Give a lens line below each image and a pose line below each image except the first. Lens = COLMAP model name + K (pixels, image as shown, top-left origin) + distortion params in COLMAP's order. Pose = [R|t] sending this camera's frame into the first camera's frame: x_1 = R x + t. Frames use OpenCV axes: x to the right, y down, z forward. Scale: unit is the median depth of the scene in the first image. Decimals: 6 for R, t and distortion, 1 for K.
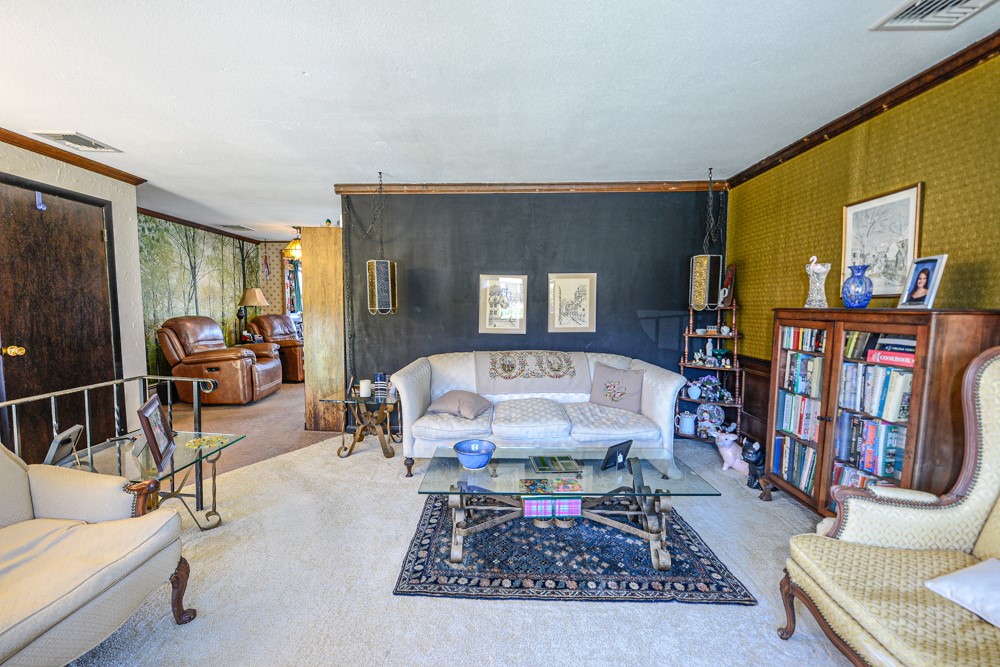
lens RADIAL K [[407.9, 0, 480.6], [0, 407.9, 335.5], [0, 0, 1]] dist [-0.000522, -0.000167]
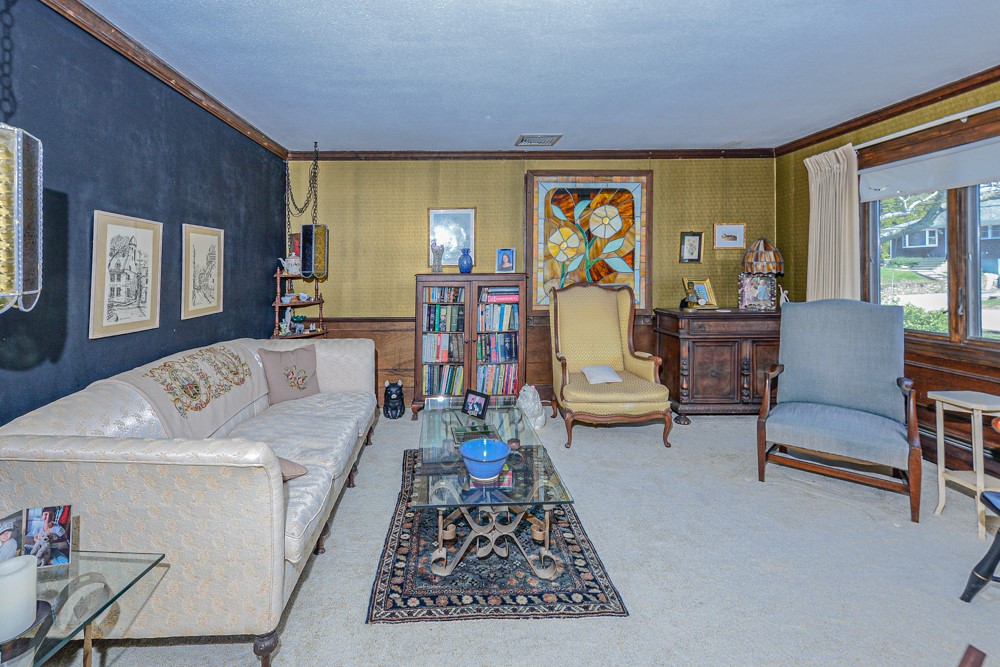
lens RADIAL K [[448.8, 0, 453.4], [0, 448.8, 274.3], [0, 0, 1]] dist [-0.000225, -0.000035]
pose [[-0.055108, -0.011556, 0.998414, -0.528278], [0.081965, 0.996506, 0.016058, -0.053866], [-0.995111, 0.082719, -0.053968, 0.643049]]
